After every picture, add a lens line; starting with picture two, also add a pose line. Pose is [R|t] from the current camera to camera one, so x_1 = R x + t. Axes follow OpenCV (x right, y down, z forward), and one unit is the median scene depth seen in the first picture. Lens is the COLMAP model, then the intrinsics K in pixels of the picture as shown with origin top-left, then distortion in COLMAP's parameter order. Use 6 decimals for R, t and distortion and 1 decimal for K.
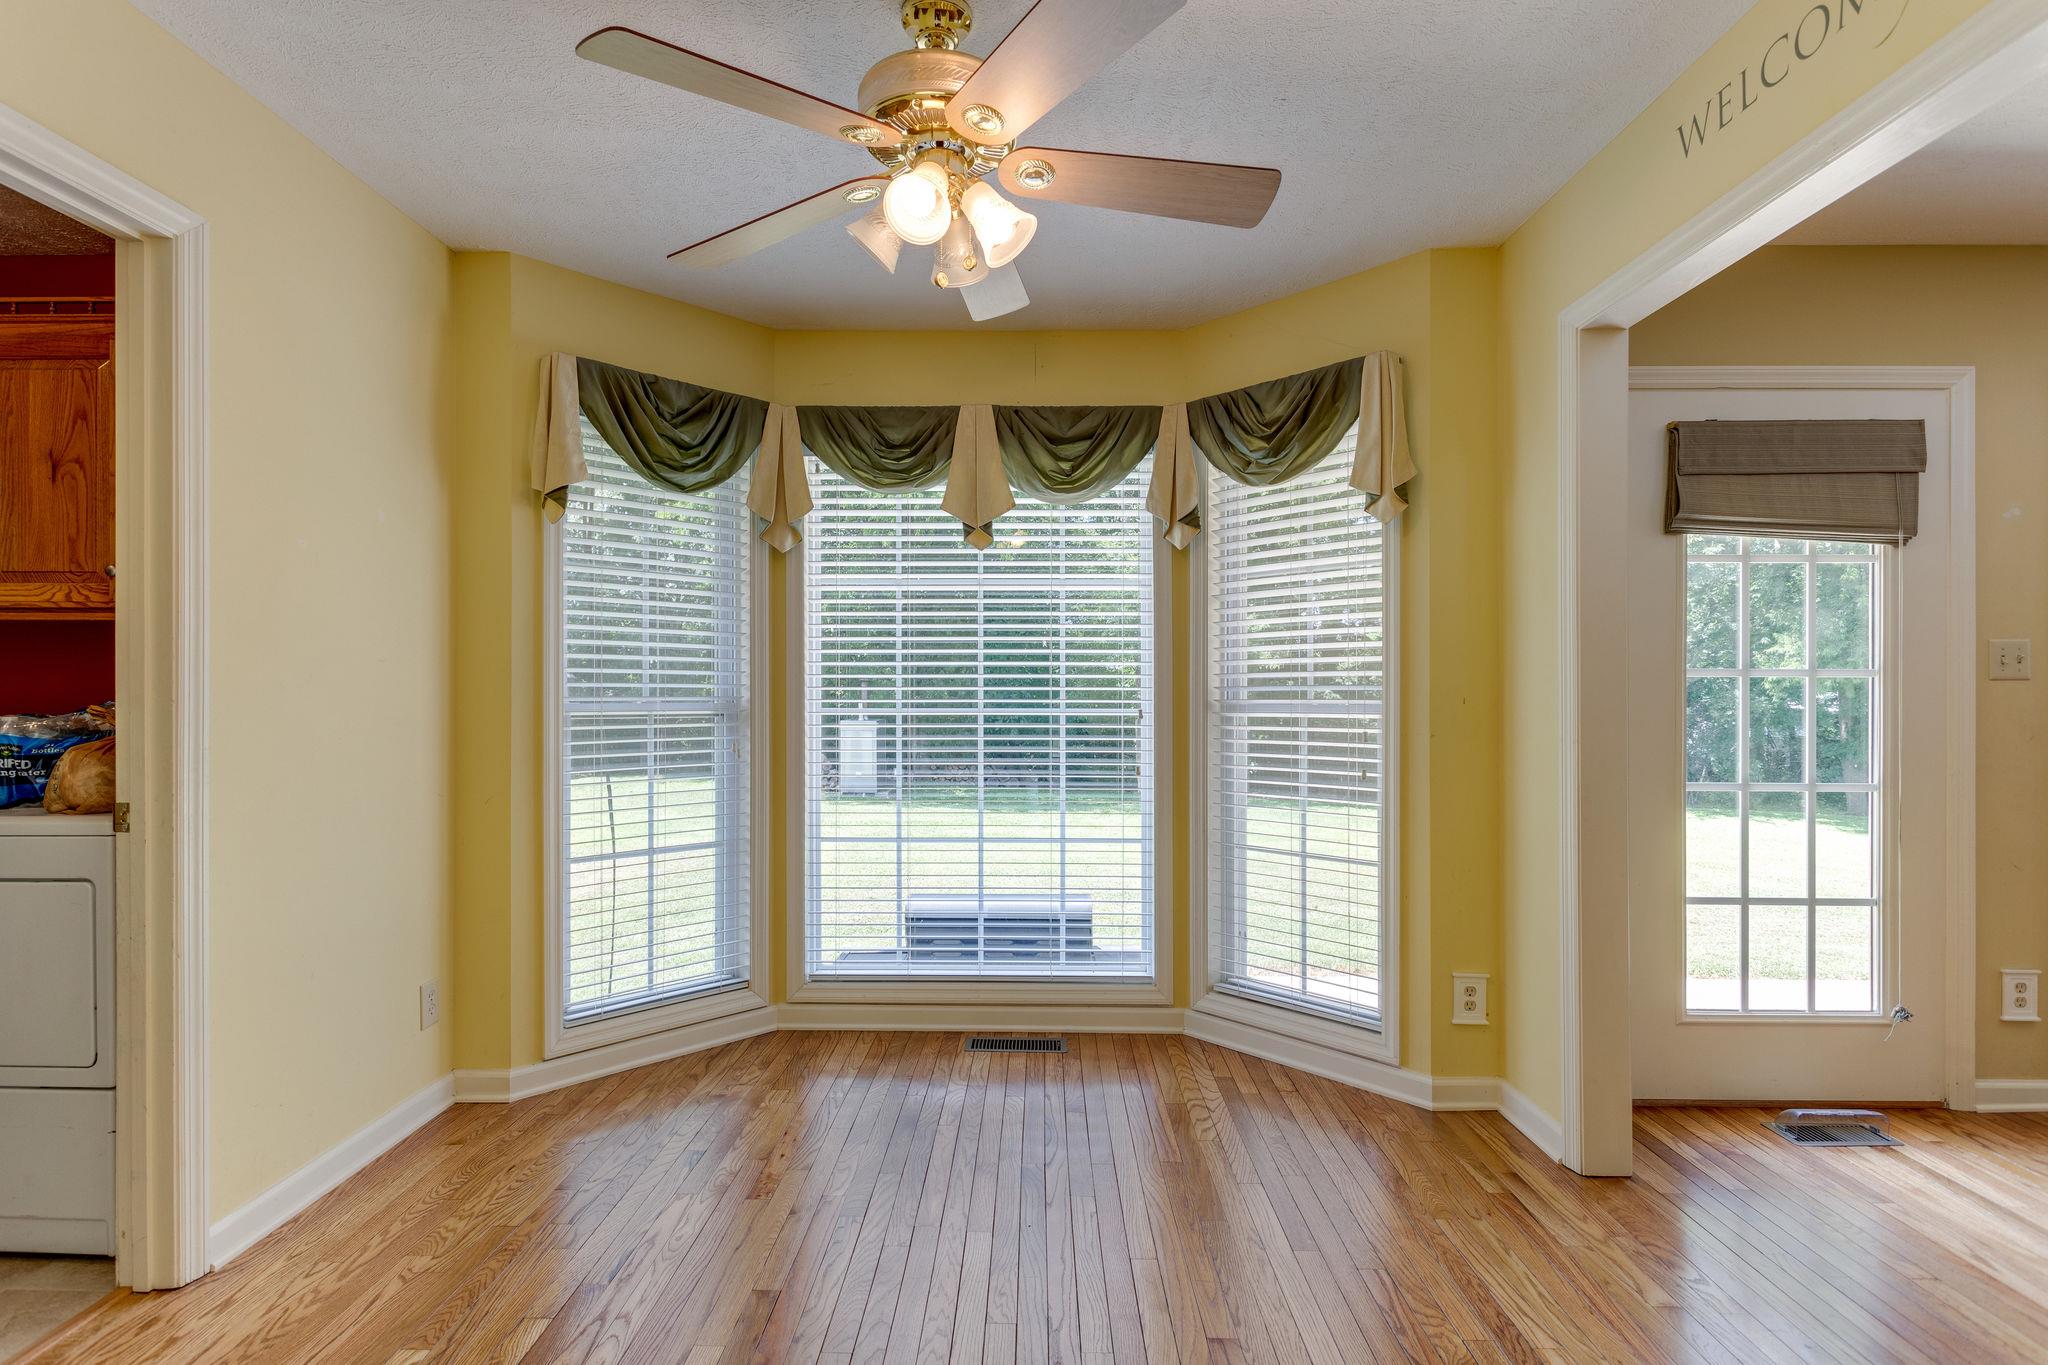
lens RADIAL K [[980.6, 0, 1017.1], [0, 980.6, 719.2], [0, 0, 1]] dist [0.000471, -0.000068]
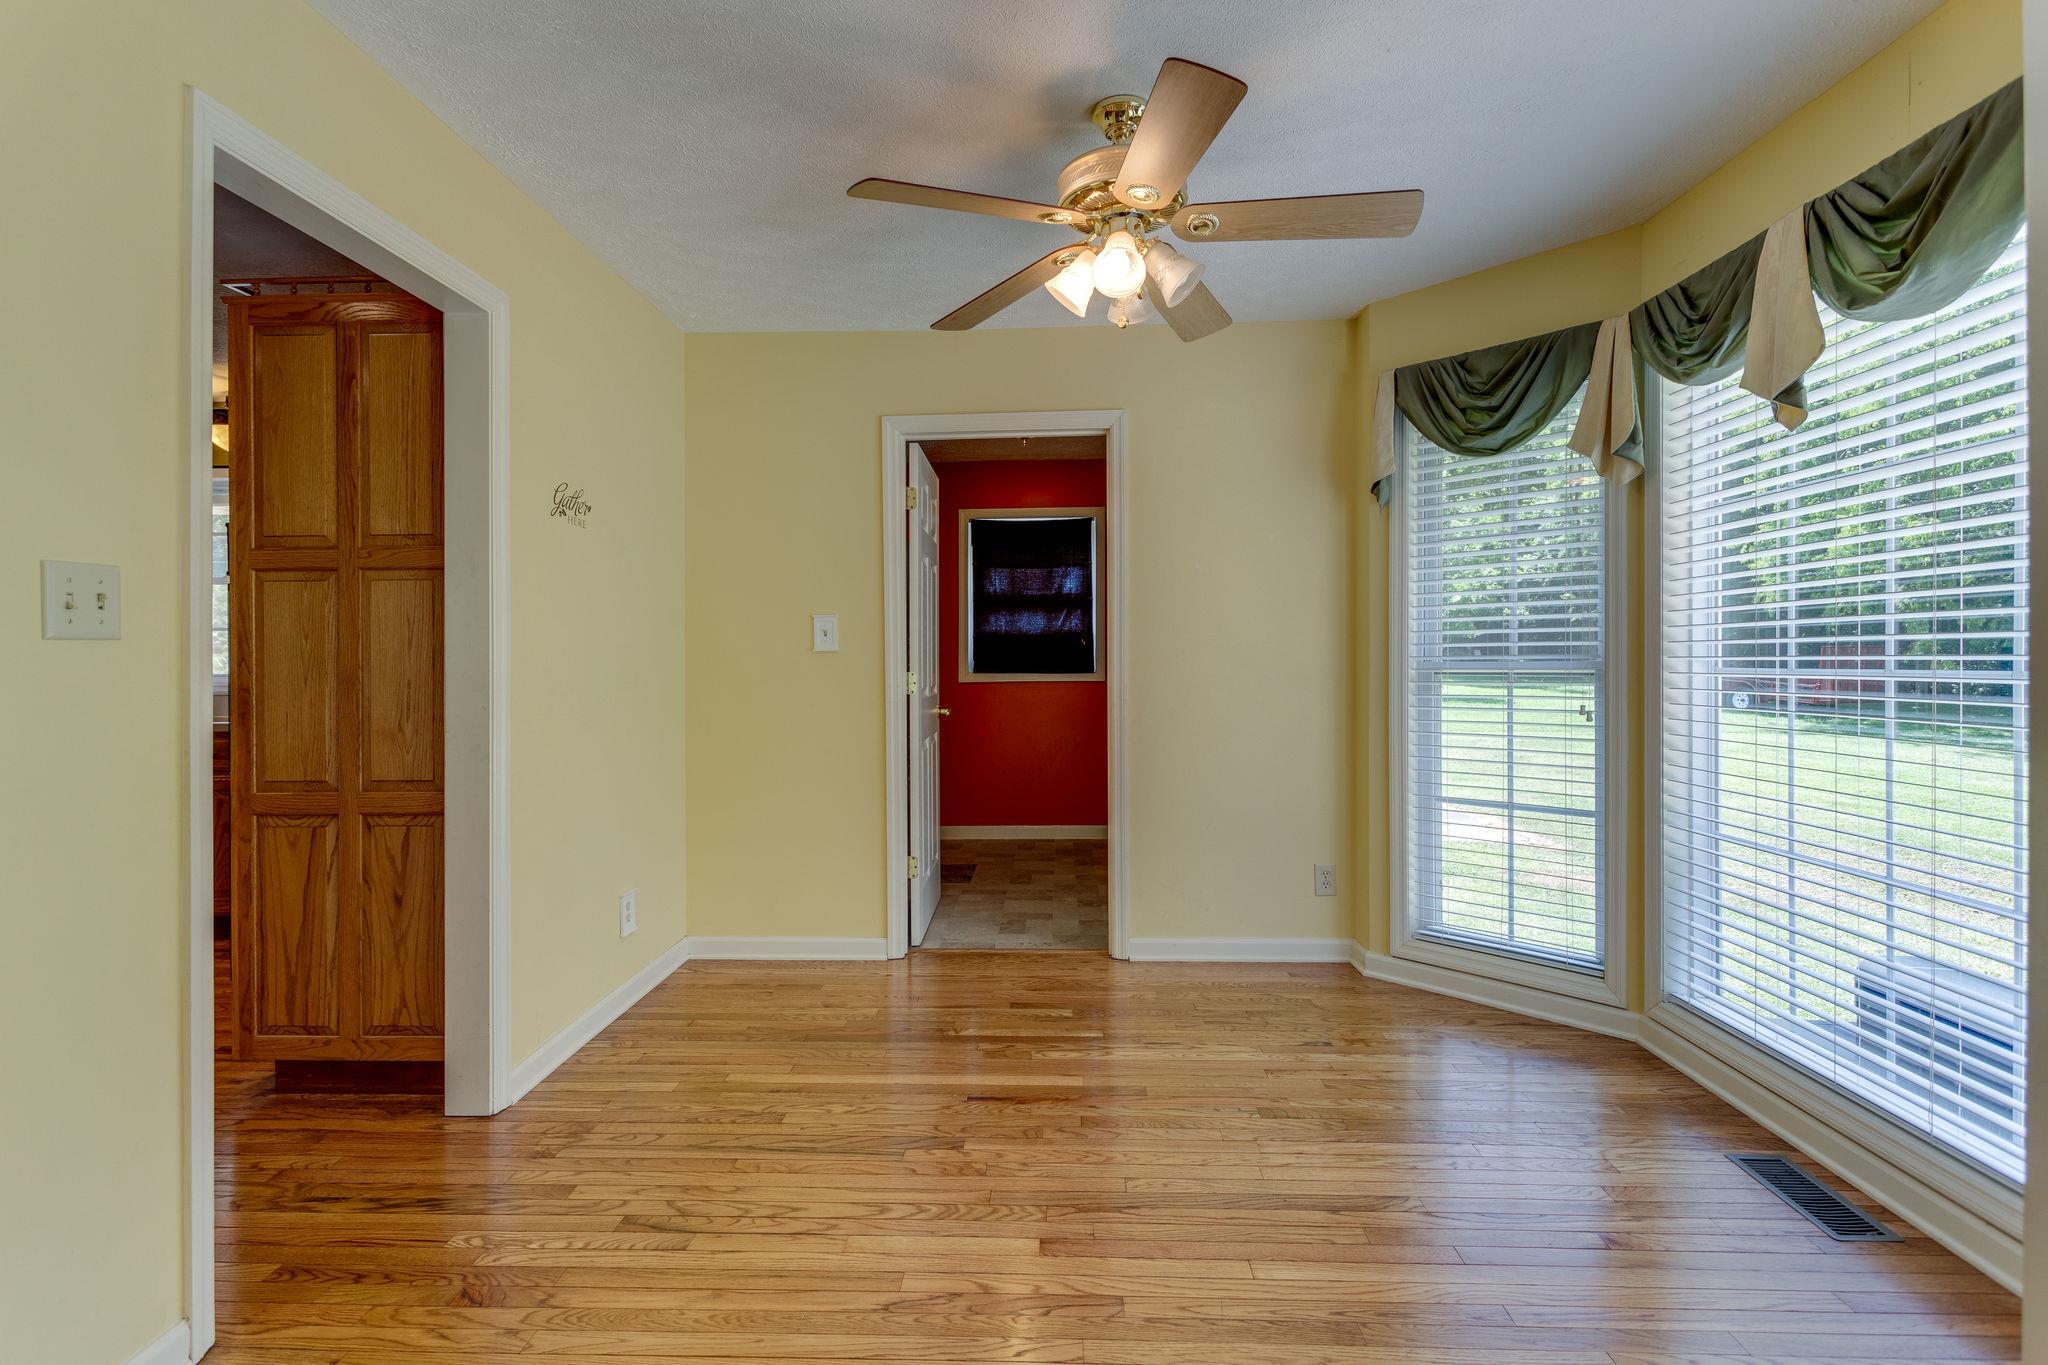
lens RADIAL K [[978.2, 0, 1015.4], [0, 978.2, 681.1], [0, 0, 1]] dist [0.010785, 0.000261]
pose [[-0.017331, 0.023398, -0.999576, 0.678290], [-0.014075, 0.999621, 0.023643, -0.012627], [0.999751, 0.014478, -0.016995, 0.511335]]
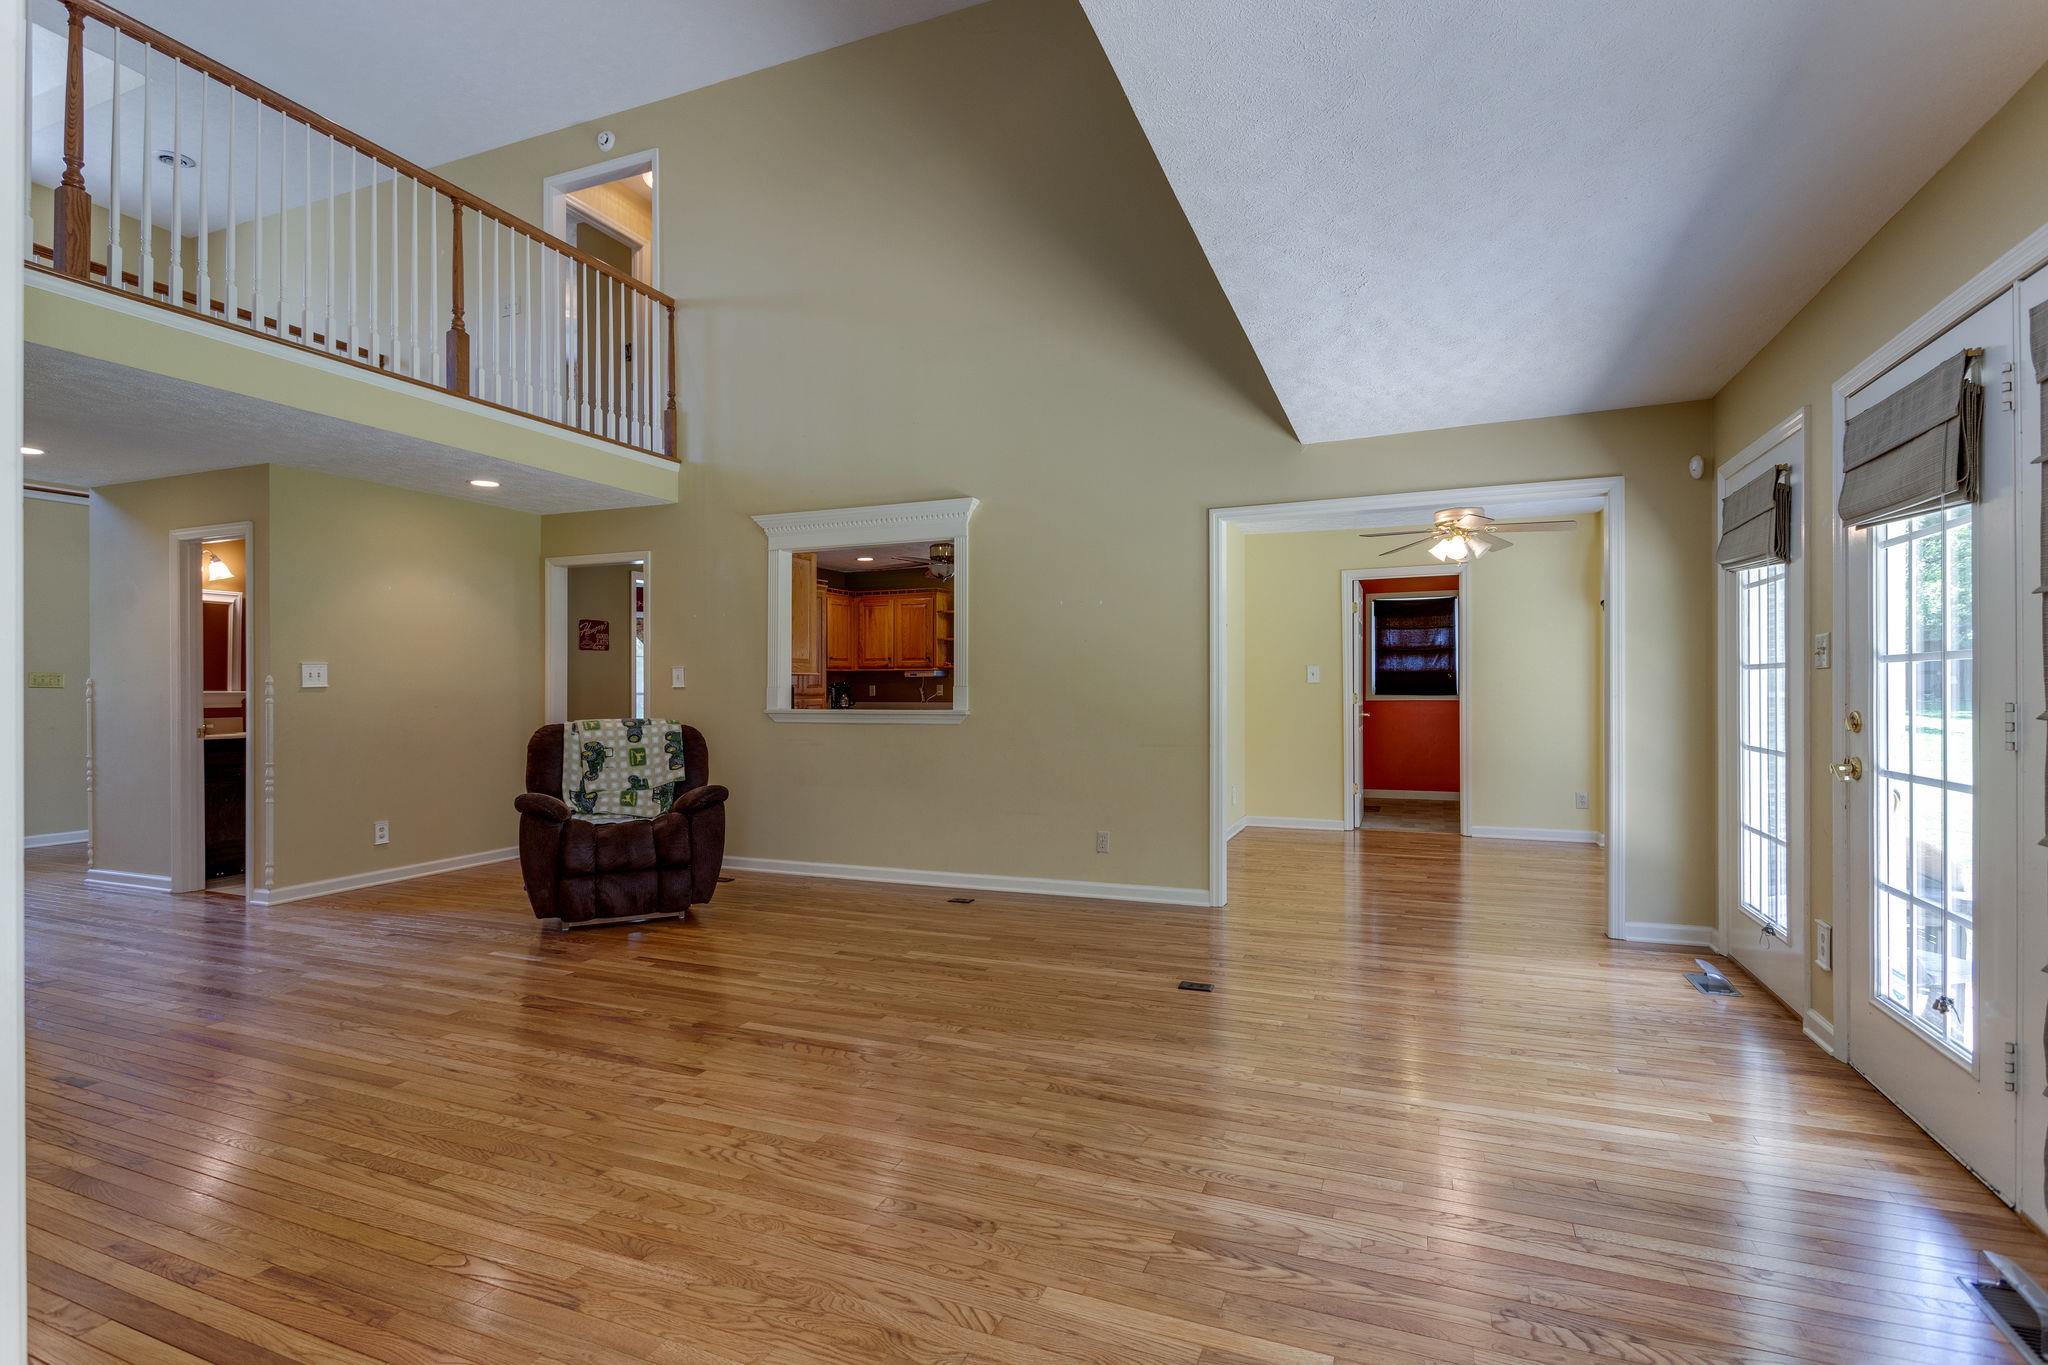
lens RADIAL K [[978.2, 0, 1015.4], [0, 978.2, 681.1], [0, 0, 1]] dist [0.010785, 0.000261]
pose [[-0.364965, -0.002085, -0.931019, 2.171635], [-0.014766, 0.999885, 0.003549, -0.019736], [0.930904, 0.015042, -0.364953, 0.463891]]
